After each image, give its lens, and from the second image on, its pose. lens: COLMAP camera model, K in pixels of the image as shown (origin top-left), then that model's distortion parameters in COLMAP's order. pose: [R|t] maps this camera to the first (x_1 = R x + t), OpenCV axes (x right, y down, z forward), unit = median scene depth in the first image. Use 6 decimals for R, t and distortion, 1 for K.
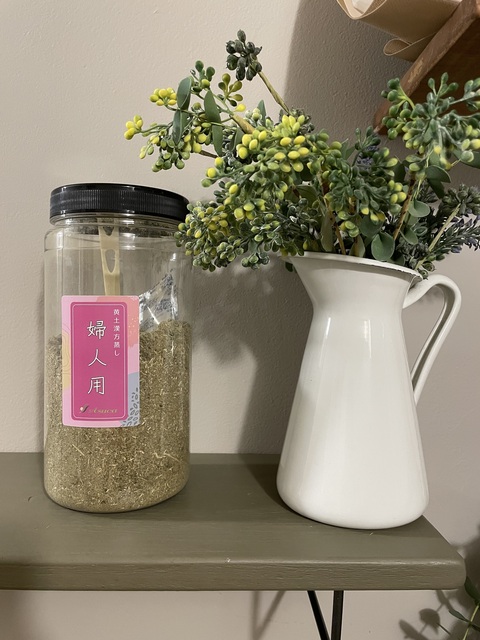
lens RADIAL K [[510.8, 0, 251.0], [0, 510.8, 326.4], [0, 0, 1]] dist [0.060982, -0.041705]
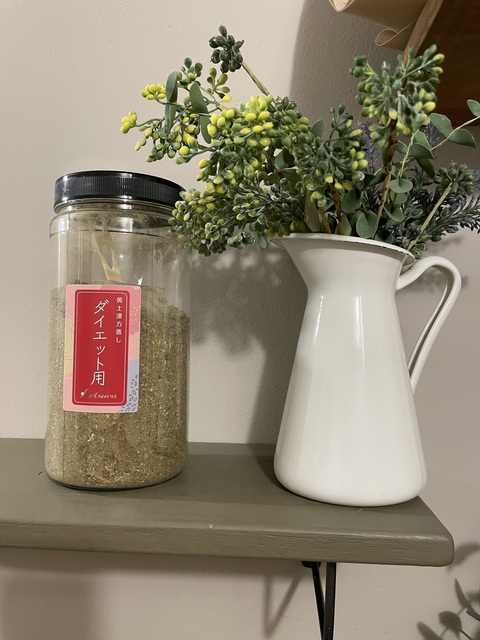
lens RADIAL K [[510.8, 0, 245.6], [0, 510.8, 320.8], [0, 0, 1]] dist [0.060982, -0.041705]
pose [[0.993906, -0.012782, -0.109484, 0.128148], [0.007238, 0.998678, -0.050888, 0.086910], [0.109989, 0.049786, 0.992685, -0.026983]]
